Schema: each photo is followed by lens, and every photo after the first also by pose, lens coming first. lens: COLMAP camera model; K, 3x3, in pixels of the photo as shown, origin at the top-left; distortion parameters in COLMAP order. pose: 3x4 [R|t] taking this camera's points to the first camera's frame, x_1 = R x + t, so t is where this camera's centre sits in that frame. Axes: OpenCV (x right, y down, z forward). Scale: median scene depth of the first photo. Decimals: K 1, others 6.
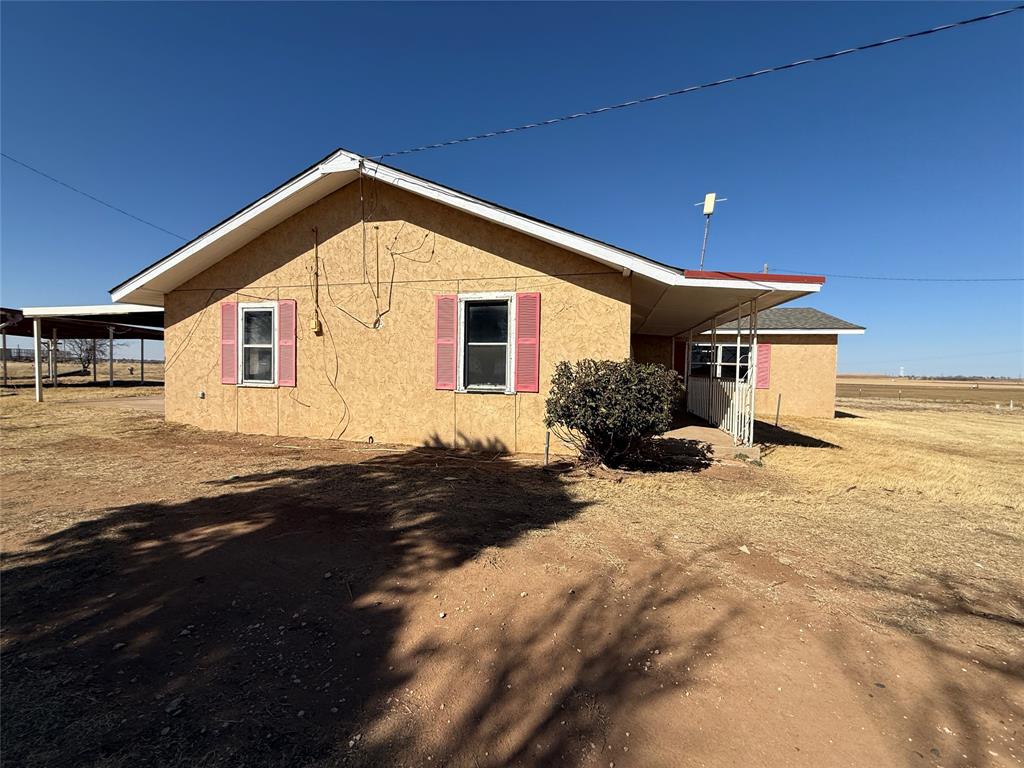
lens RADIAL K [[409.7, 0, 510.9], [0, 409.7, 385.1], [0, 0, 1]] dist [-0.001039, -0.000124]
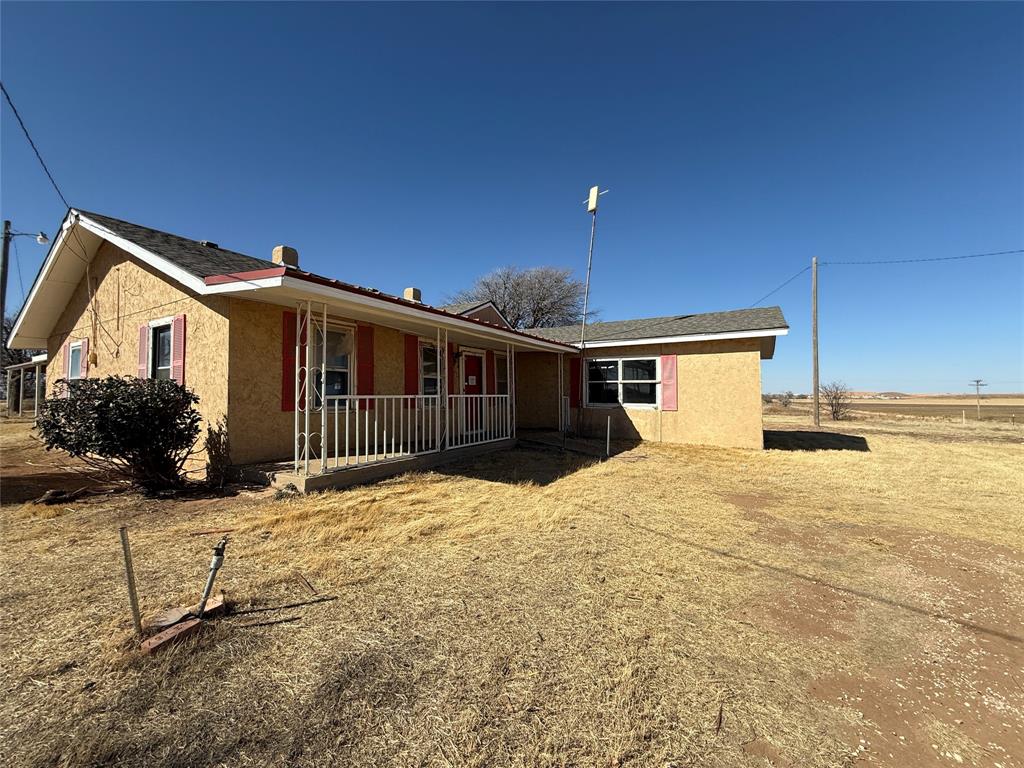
lens RADIAL K [[409.7, 0, 515.8], [0, 409.7, 386.7], [0, 0, 1]] dist [-0.001039, -0.000124]
pose [[0.955800, -0.029671, -0.292517, 0.568679], [0.009908, 0.997580, -0.068812, 0.014086], [0.293851, 0.062872, 0.953781, 0.144982]]
